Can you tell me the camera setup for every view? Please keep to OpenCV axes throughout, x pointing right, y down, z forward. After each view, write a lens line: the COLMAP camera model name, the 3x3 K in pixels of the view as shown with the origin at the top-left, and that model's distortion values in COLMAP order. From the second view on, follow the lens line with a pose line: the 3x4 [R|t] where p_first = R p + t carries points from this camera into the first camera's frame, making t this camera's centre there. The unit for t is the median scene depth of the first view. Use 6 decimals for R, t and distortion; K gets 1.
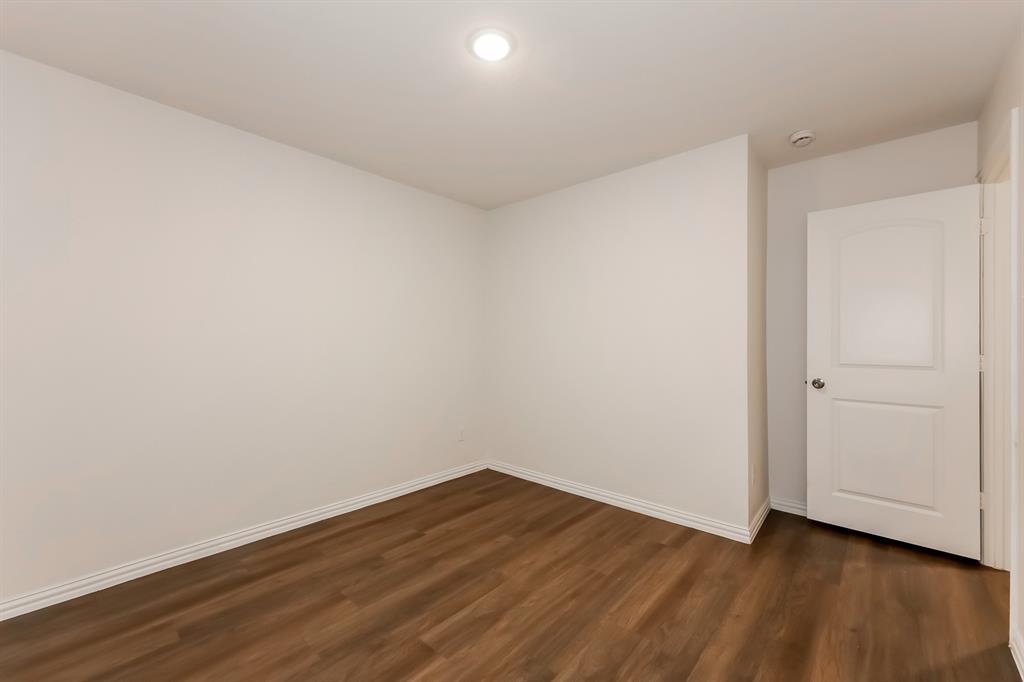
lens RADIAL K [[419.0, 0, 505.6], [0, 419.0, 340.5], [0, 0, 1]] dist [0.002175, -0.000095]
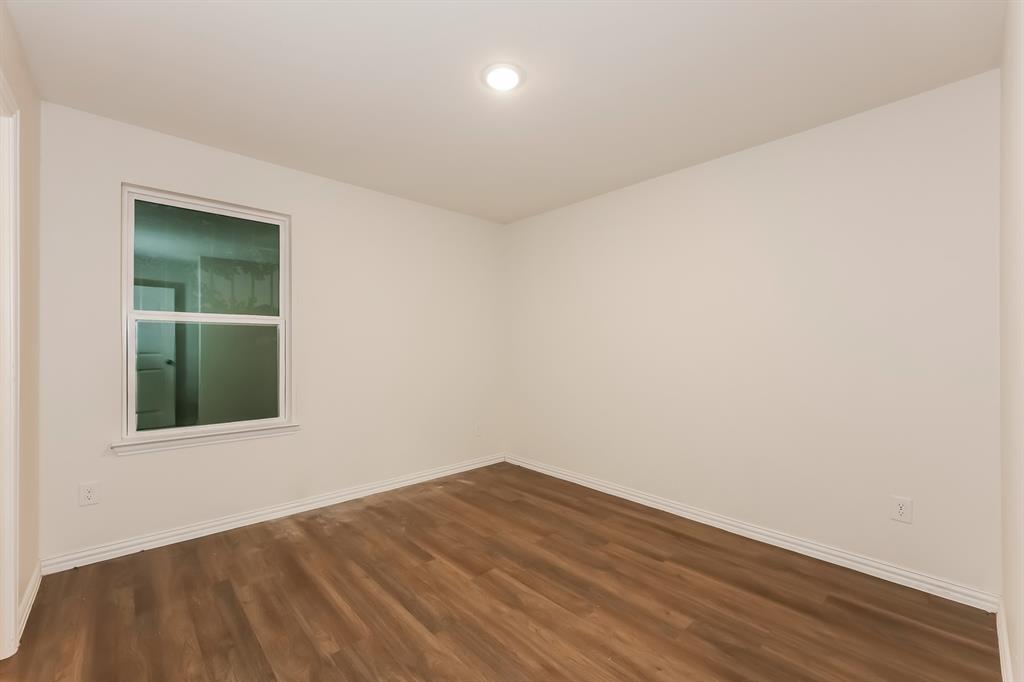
lens RADIAL K [[419.0, 0, 511.4], [0, 419.0, 345.0], [0, 0, 1]] dist [0.002175, -0.000095]
pose [[-0.087858, -0.002642, -0.996129, 0.942173], [-0.000308, 0.999997, -0.002625, 0.009065], [0.996133, 0.000076, -0.087859, 0.993921]]
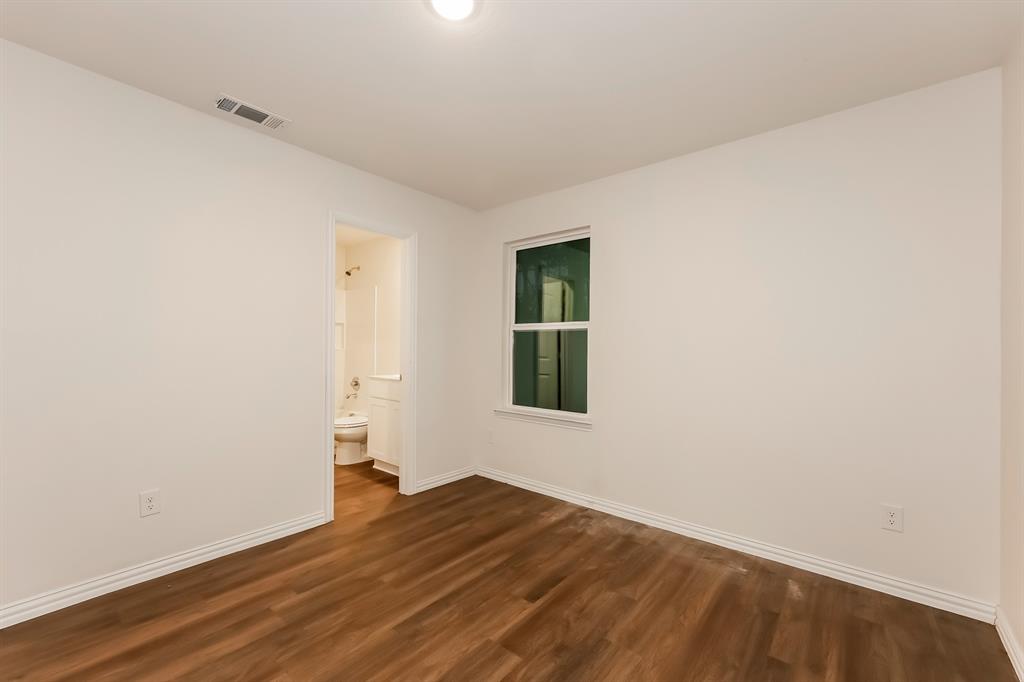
lens RADIAL K [[419.0, 0, 505.2], [0, 419.0, 344.2], [0, 0, 1]] dist [0.002175, -0.000095]
pose [[-0.999632, -0.006981, -0.026202, -0.118176], [-0.006809, 0.999955, -0.006638, 0.006264], [0.026247, -0.006457, -0.999635, 1.658388]]
